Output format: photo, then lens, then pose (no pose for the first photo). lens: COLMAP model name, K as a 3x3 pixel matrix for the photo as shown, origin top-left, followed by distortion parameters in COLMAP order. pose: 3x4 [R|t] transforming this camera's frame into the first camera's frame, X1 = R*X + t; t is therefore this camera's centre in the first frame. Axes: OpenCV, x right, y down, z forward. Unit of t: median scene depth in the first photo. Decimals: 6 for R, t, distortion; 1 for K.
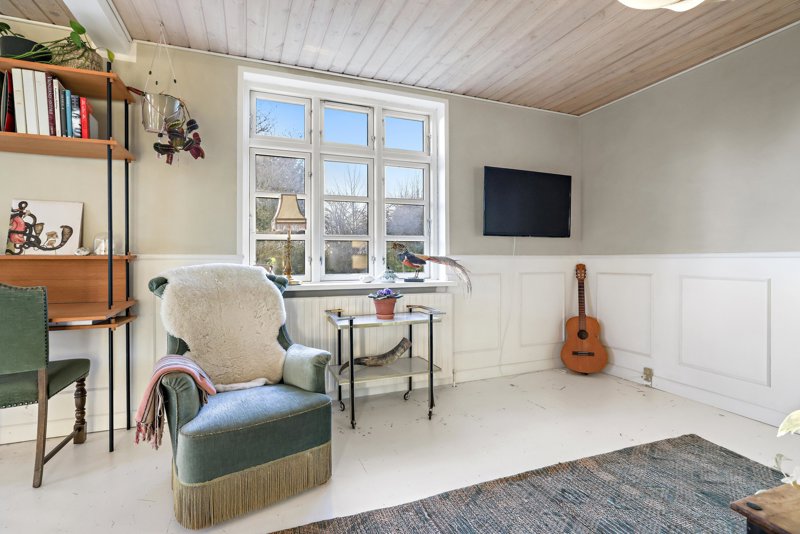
lens RADIAL K [[399.7, 0, 414.4], [0, 399.7, 257.2], [0, 0, 1]] dist [0.022909, 0.000229]
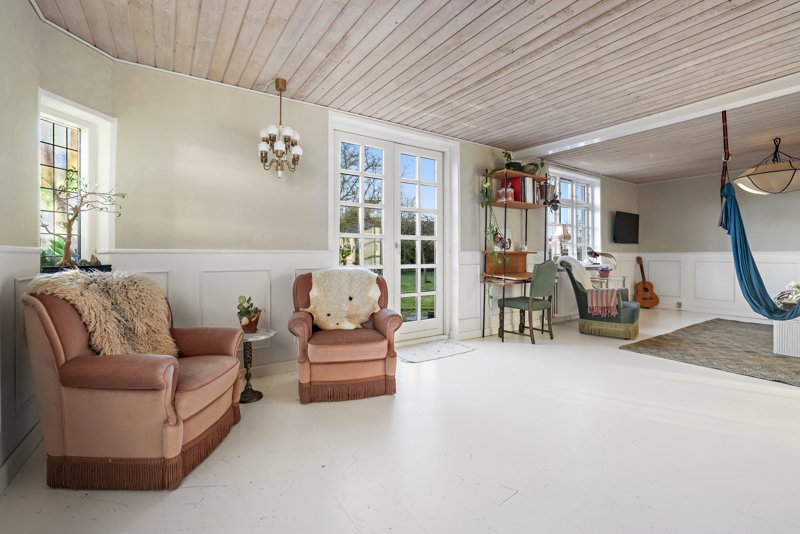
lens RADIAL K [[346.1, 0, 398.9], [0, 346.1, 250.4], [0, 0, 1]] dist [-0.023288, -0.000079]
pose [[0.978228, 0.005896, 0.207449, -1.354682], [-0.004545, 0.999965, -0.006991, 0.001864], [-0.207483, 0.005896, 0.978221, -0.548979]]
